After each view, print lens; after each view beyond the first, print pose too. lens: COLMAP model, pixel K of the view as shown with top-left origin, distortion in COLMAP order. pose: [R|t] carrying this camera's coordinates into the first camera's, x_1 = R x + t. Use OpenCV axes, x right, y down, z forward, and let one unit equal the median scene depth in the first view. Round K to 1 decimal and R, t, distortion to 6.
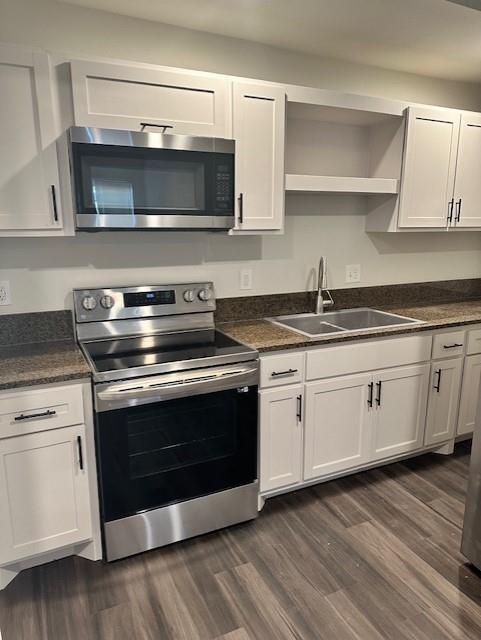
lens RADIAL K [[452.9, 0, 236.1], [0, 452.9, 321.8], [0, 0, 1]] dist [0.055016, -0.070909]
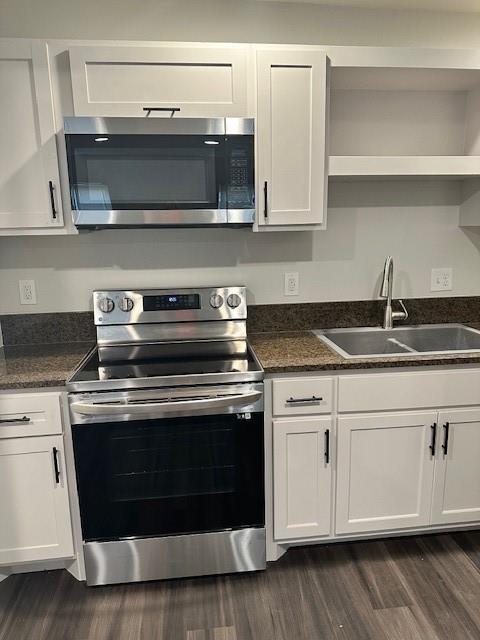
lens RADIAL K [[456.9, 0, 234.0], [0, 456.9, 321.6], [0, 0, 1]] dist [0.024589, -0.026853]
pose [[0.946369, 0.048458, -0.319433, 0.233356], [-0.050569, 0.998719, 0.001688, -0.021690], [0.319105, 0.014555, 0.947607, 0.177986]]
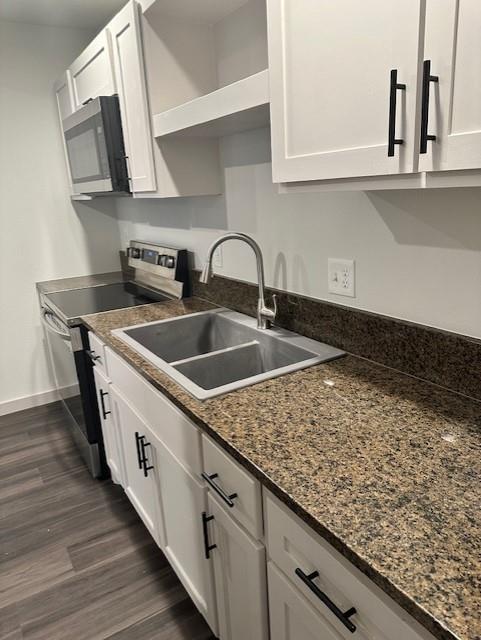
lens RADIAL K [[456.9, 0, 228.3], [0, 456.9, 313.7], [0, 0, 1]] dist [0.024589, -0.026853]
pose [[0.105689, 0.259540, -0.959932, 0.962037], [-0.151336, 0.958292, 0.242434, -0.222771], [0.982816, 0.119650, 0.140558, 1.088724]]
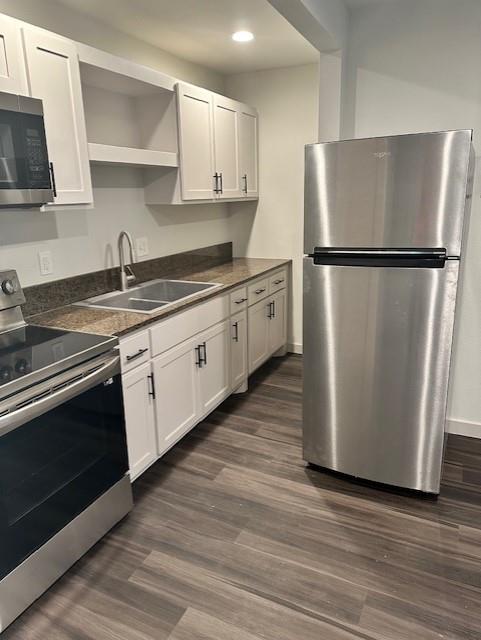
lens RADIAL K [[452.9, 0, 240.7], [0, 452.9, 318.1], [0, 0, 1]] dist [0.055016, -0.070909]
pose [[0.772288, -0.181926, 0.608666, -0.286495], [0.150742, 0.983233, 0.102616, -0.027615], [-0.617129, 0.012503, 0.786763, 0.098356]]
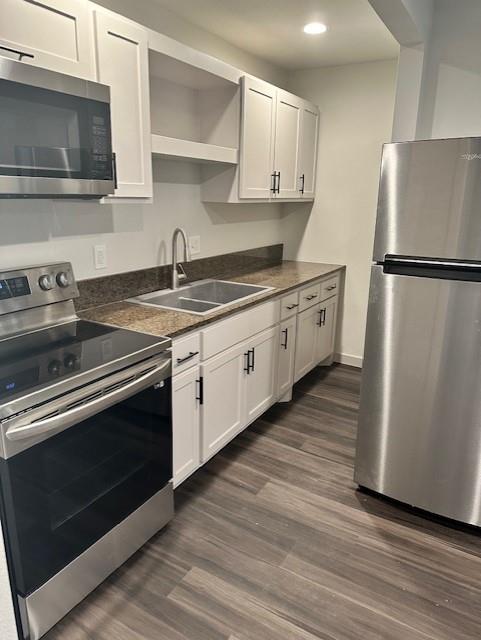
lens RADIAL K [[452.9, 0, 239.4], [0, 452.9, 320.1], [0, 0, 1]] dist [0.055016, -0.070909]
pose [[0.827016, -0.132223, 0.546408, -0.289247], [0.095413, 0.990859, 0.095363, -0.038497], [-0.554023, -0.026732, 0.832072, 0.170795]]
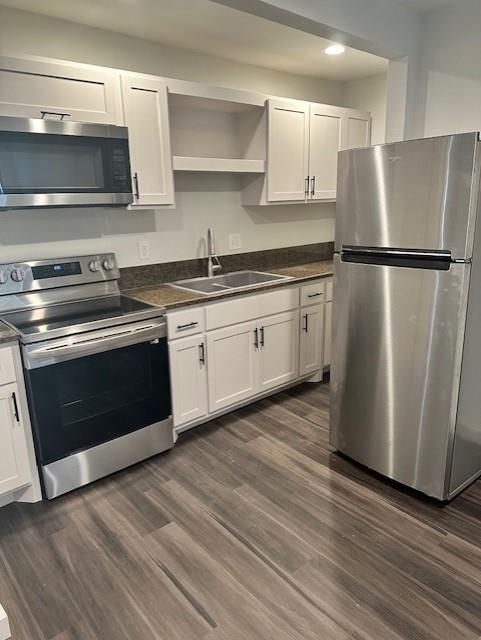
lens RADIAL K [[452.9, 0, 241.3], [0, 452.9, 317.4], [0, 0, 1]] dist [0.055016, -0.070909]
pose [[0.962453, -0.087060, 0.257108, -0.059257], [0.075748, 0.995685, 0.053597, 0.037150], [-0.260665, -0.032109, 0.964895, -0.187518]]
